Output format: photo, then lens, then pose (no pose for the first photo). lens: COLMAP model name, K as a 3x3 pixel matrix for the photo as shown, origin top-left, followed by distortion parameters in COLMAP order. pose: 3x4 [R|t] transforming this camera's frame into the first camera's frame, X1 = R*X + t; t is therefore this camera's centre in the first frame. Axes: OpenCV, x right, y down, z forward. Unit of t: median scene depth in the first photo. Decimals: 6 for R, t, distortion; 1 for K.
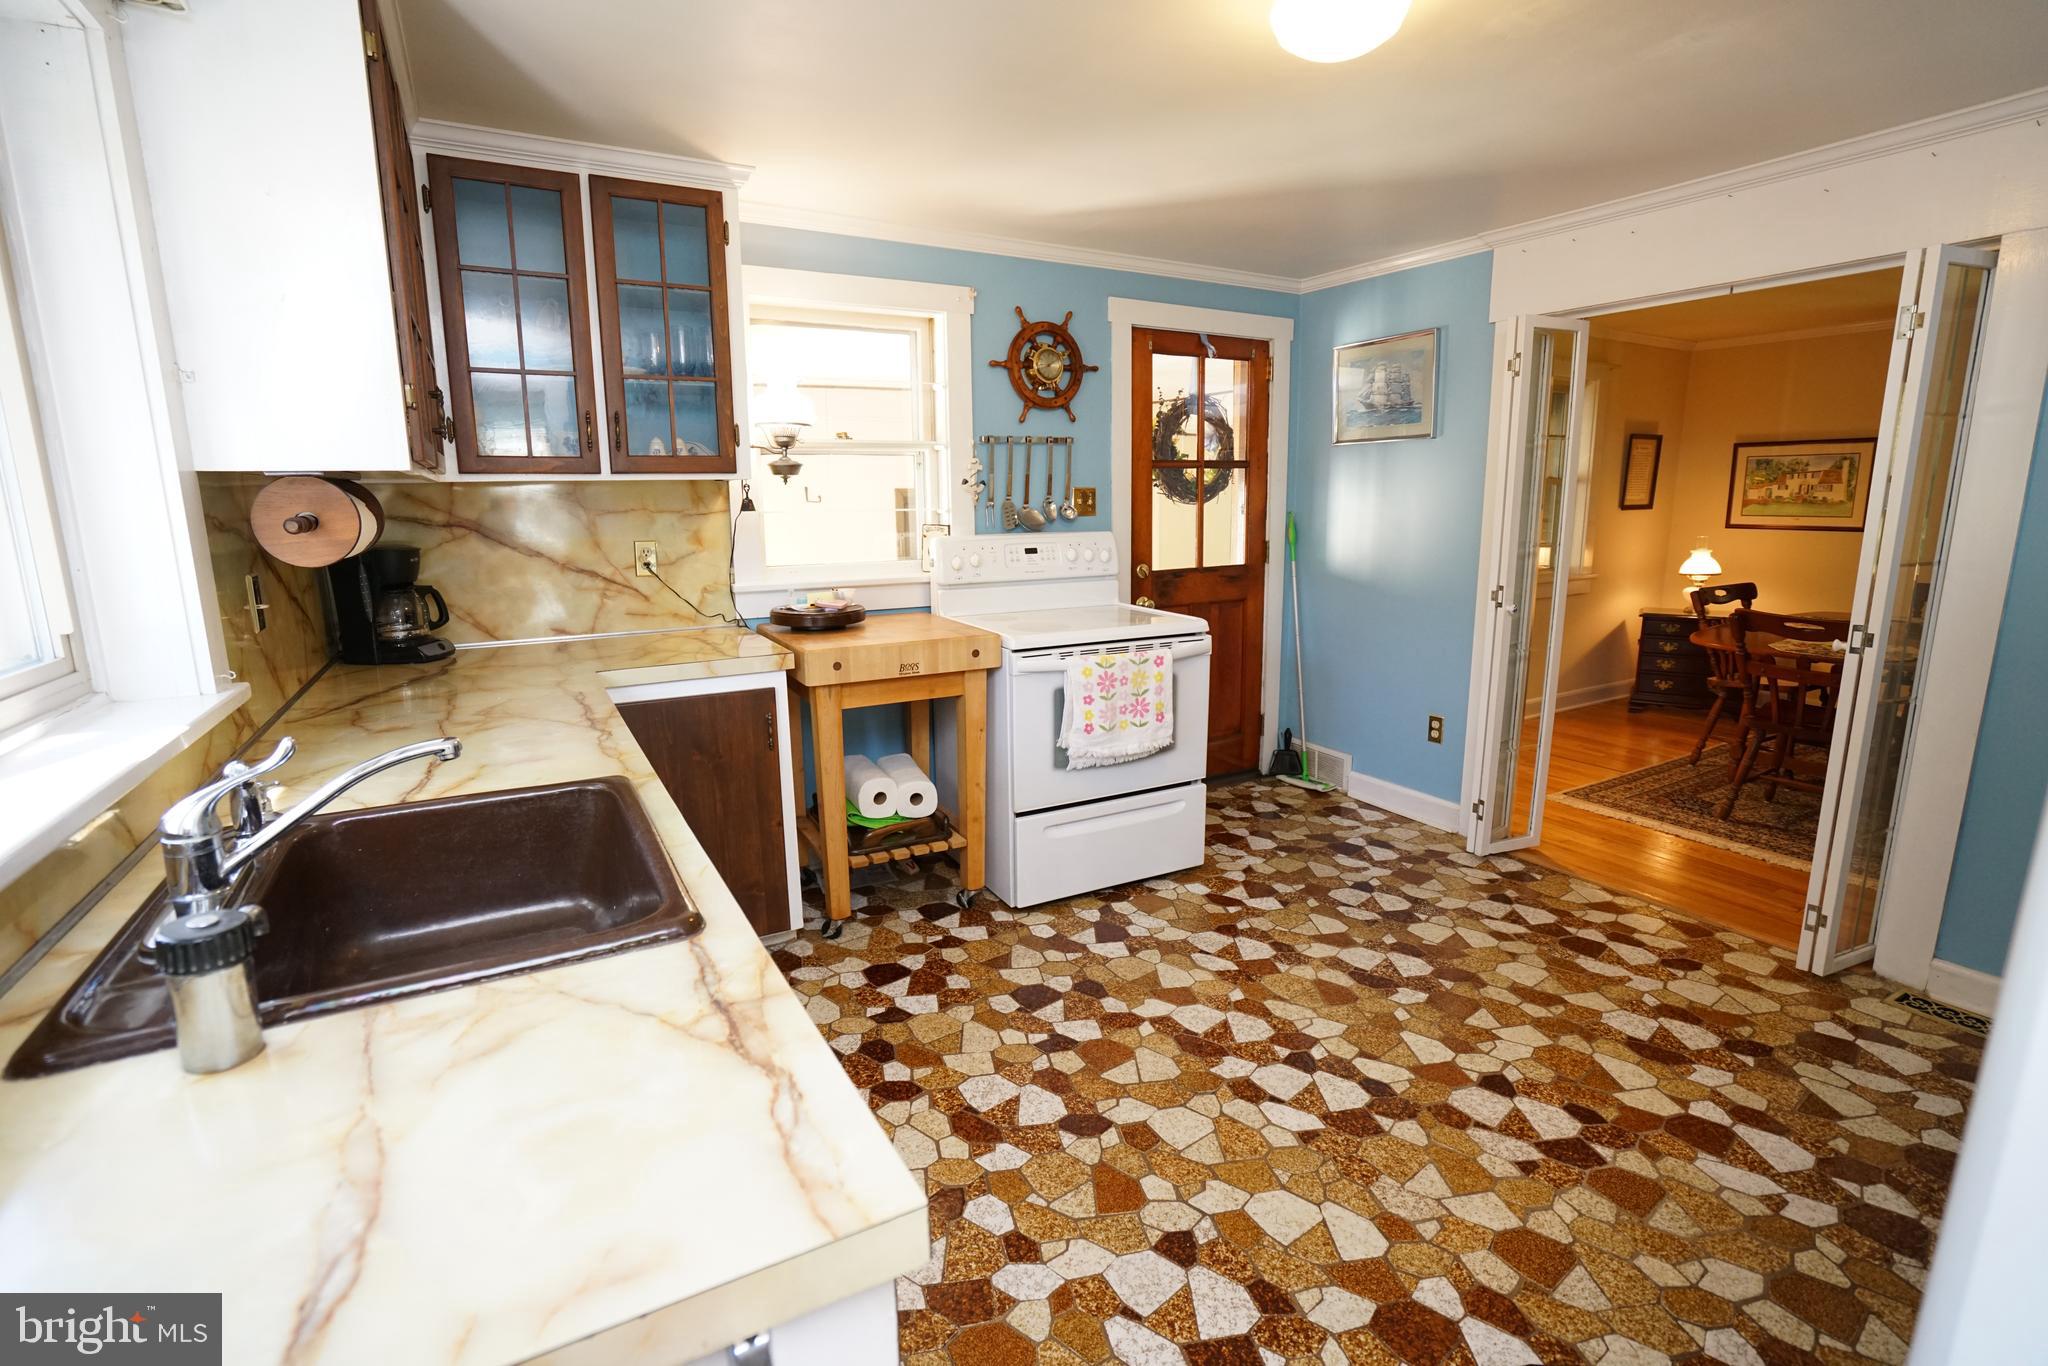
lens RADIAL K [[931.0, 0, 1036.4], [0, 931.0, 664.9], [0, 0, 1]] dist [-0.040444, 0.009804]
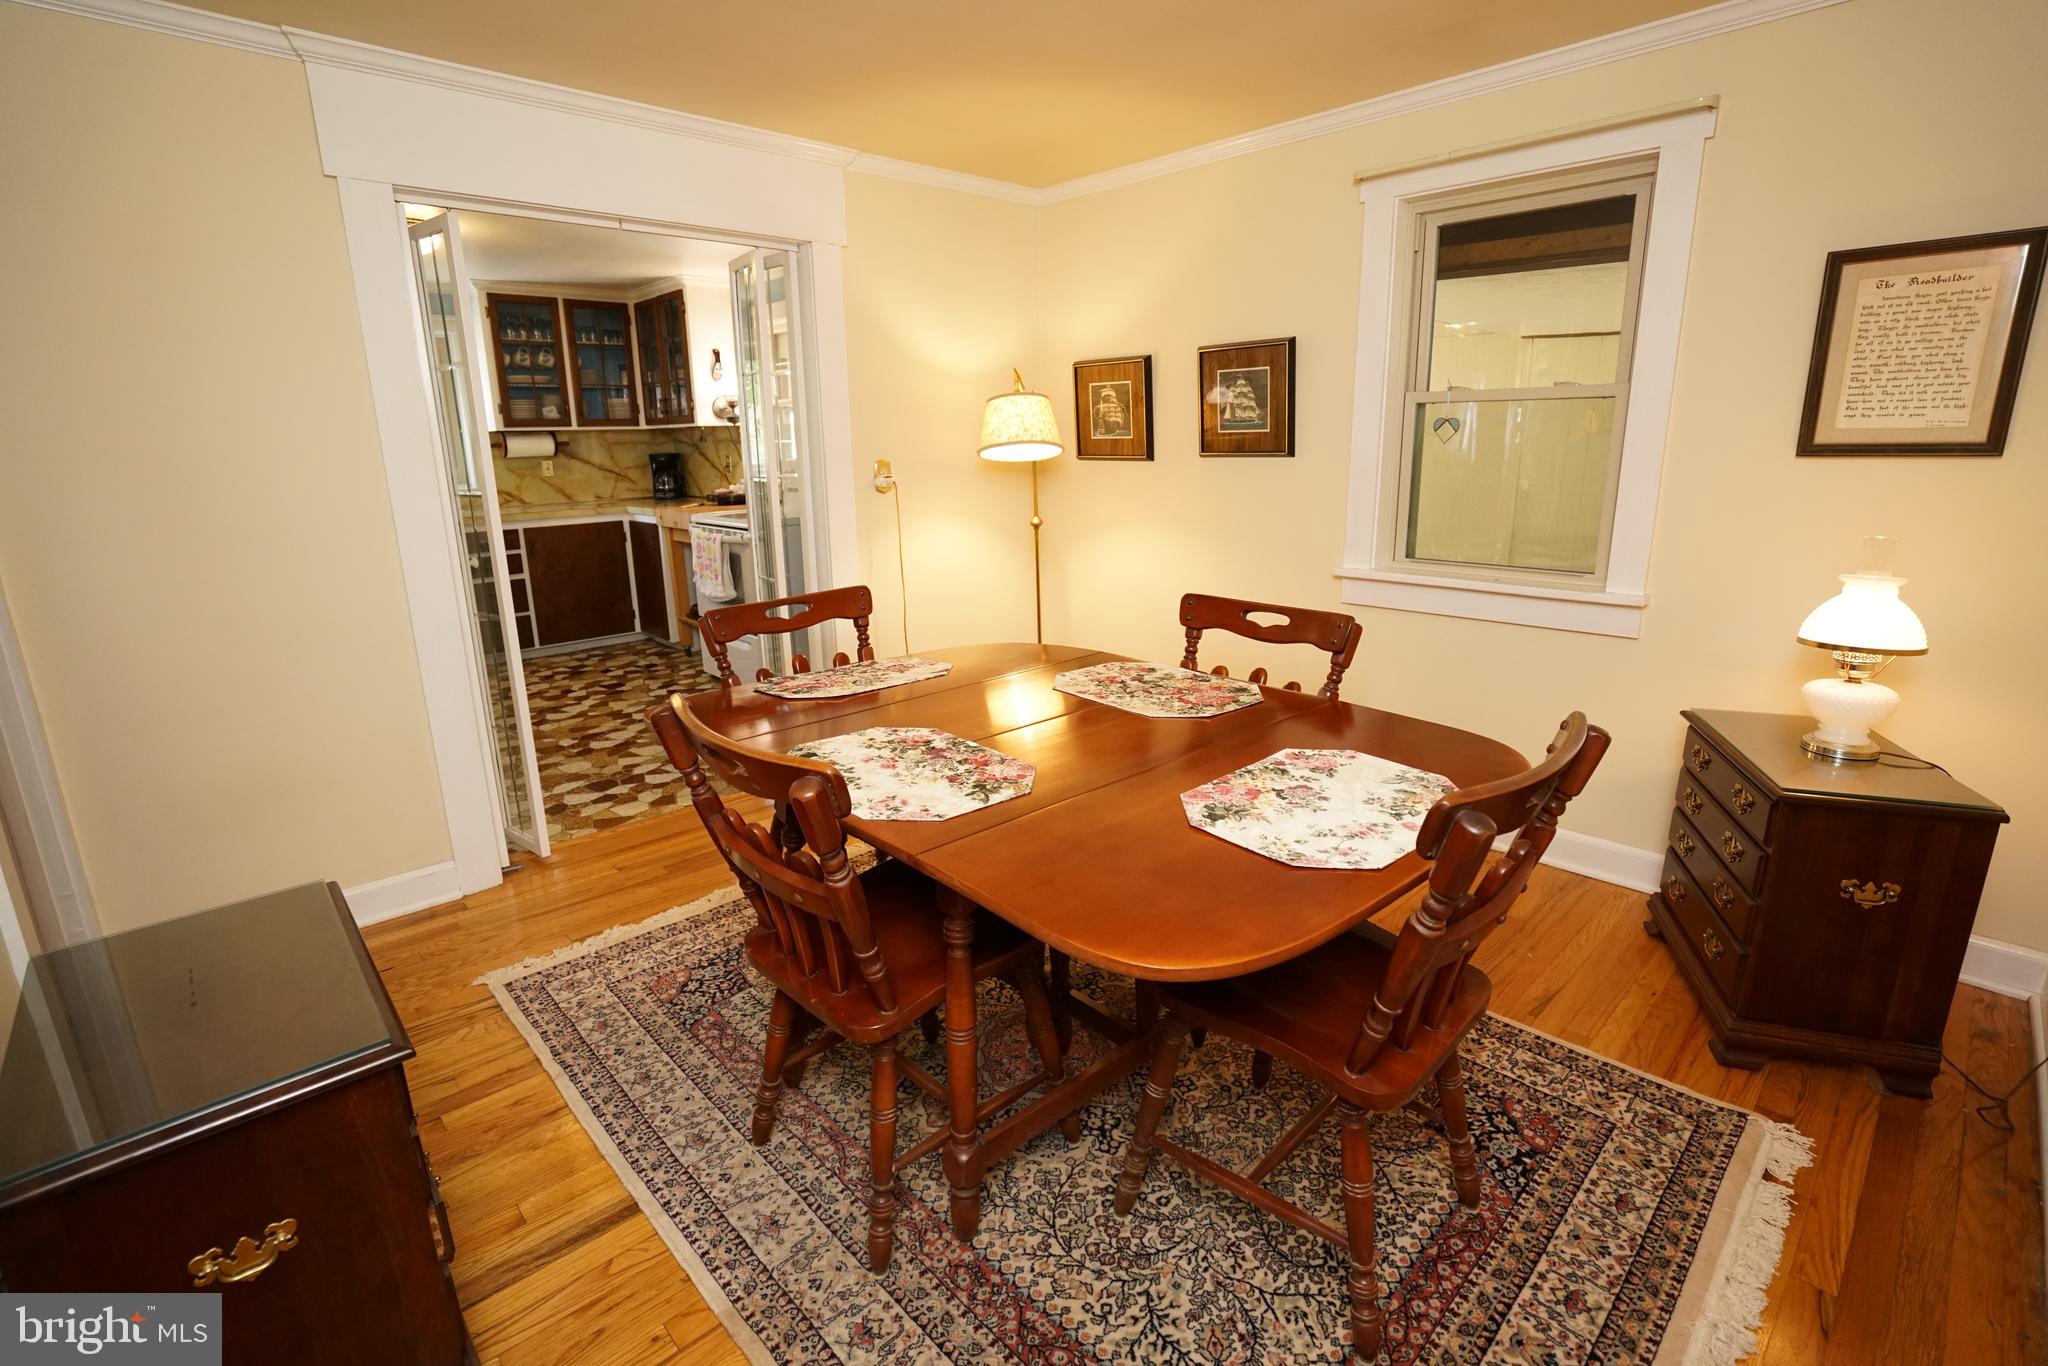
lens RADIAL K [[931.0, 0, 1030.8], [0, 931.0, 699.1], [0, 0, 1]] dist [-0.040444, 0.009804]
pose [[0.244239, 0.268303, -0.931859, 1.609231], [-0.164341, 0.958513, 0.232904, -0.178974], [0.955688, 0.096258, 0.278200, 1.004288]]
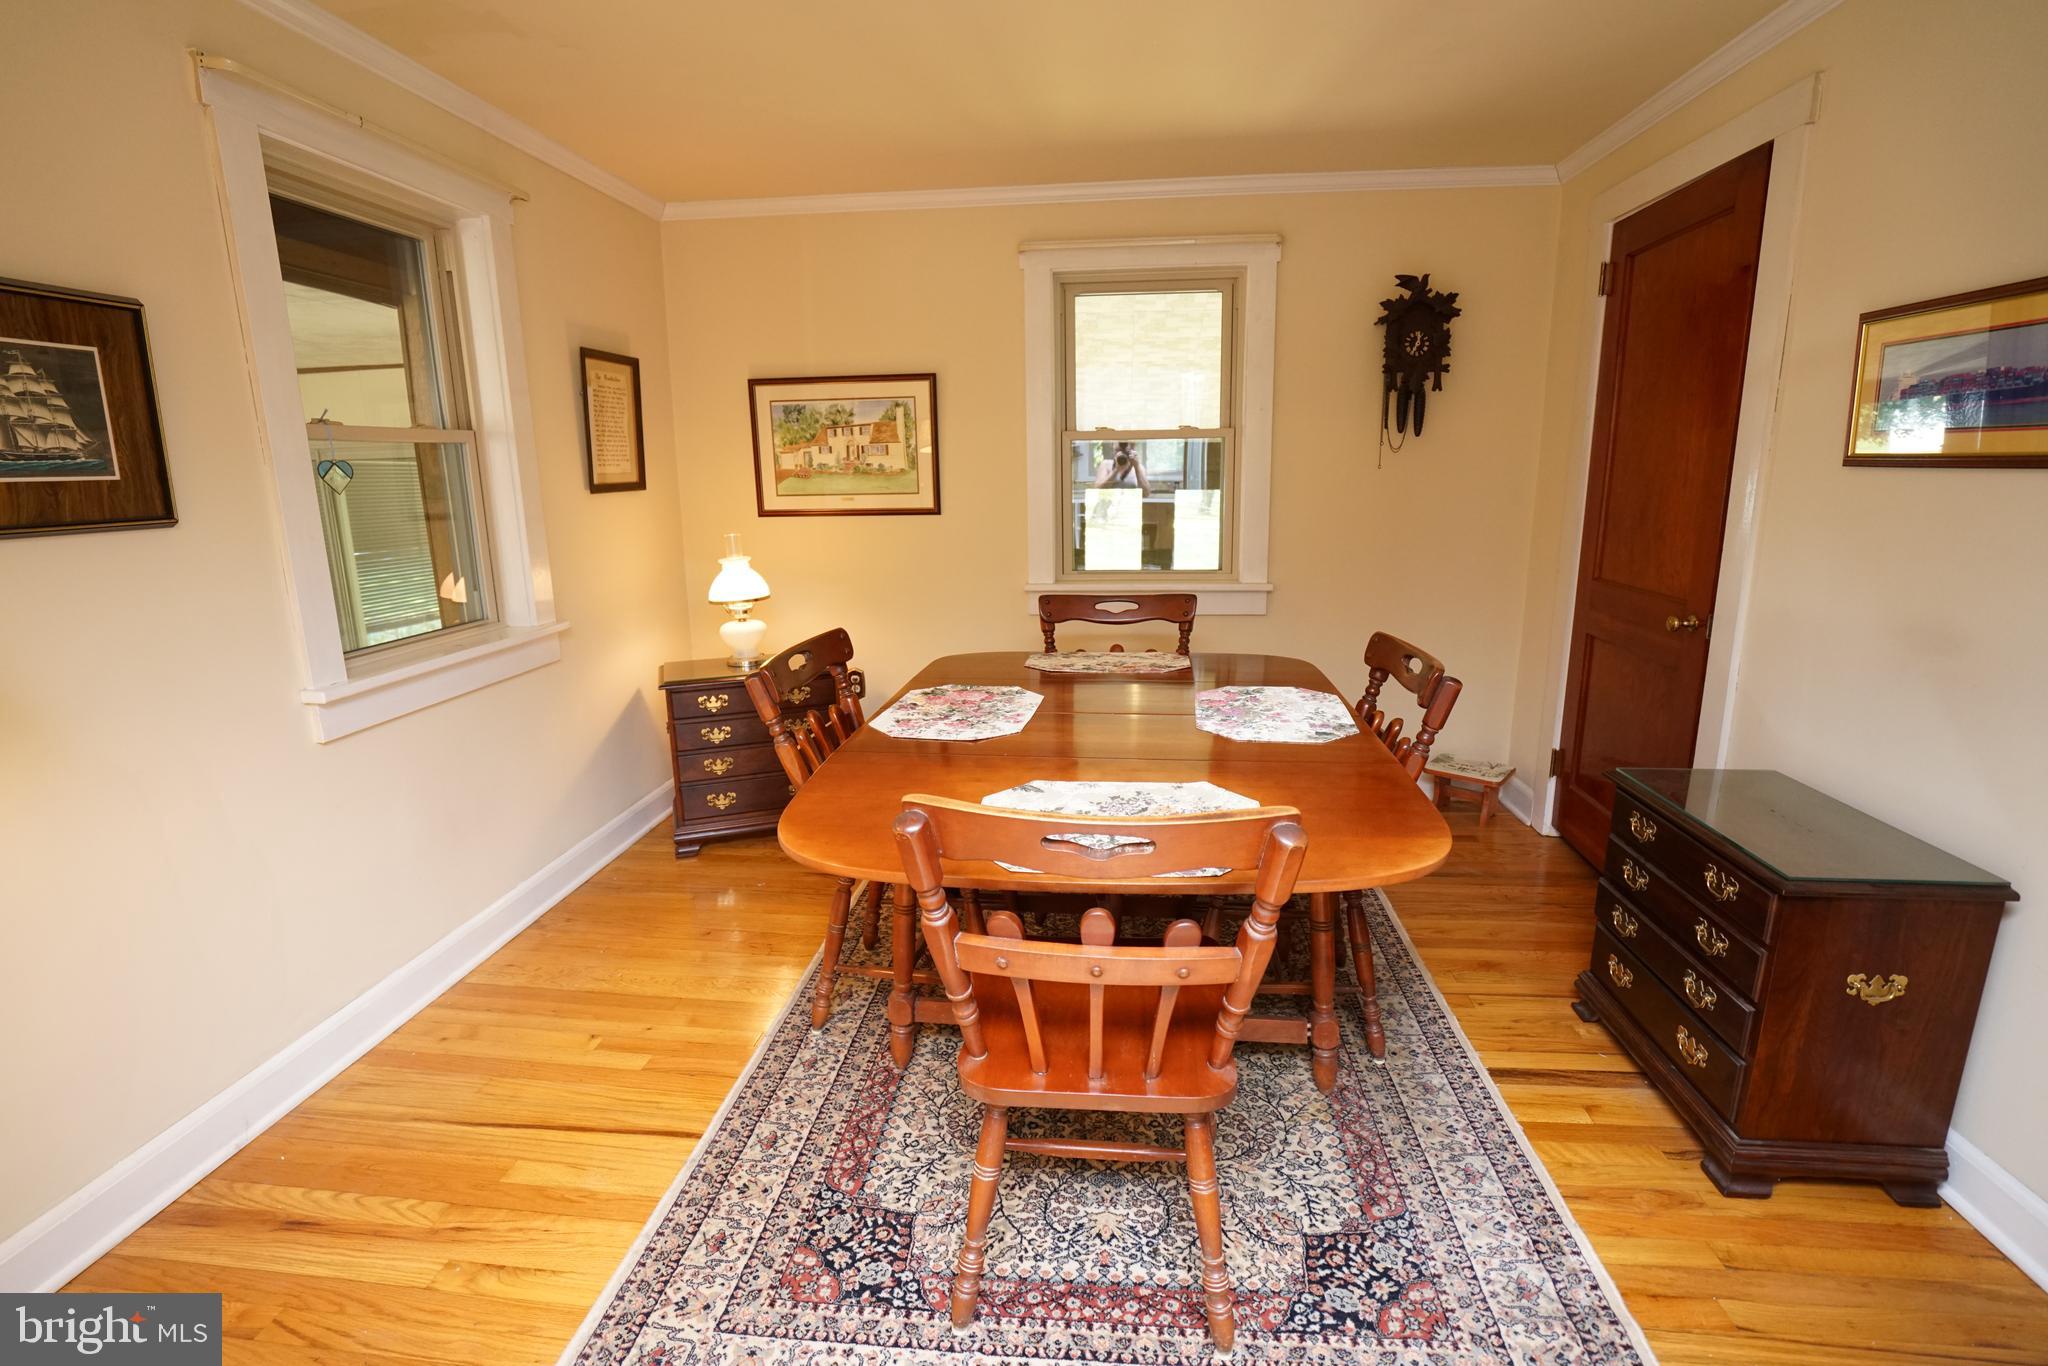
lens RADIAL K [[931.0, 0, 1018.7], [0, 931.0, 694.1], [0, 0, 1]] dist [-0.040444, 0.009804]
pose [[0.587808, -0.186706, 0.787161, 0.587543], [0.152143, 0.981155, 0.119108, -0.138246], [-0.794566, 0.049748, 0.605137, 0.836433]]
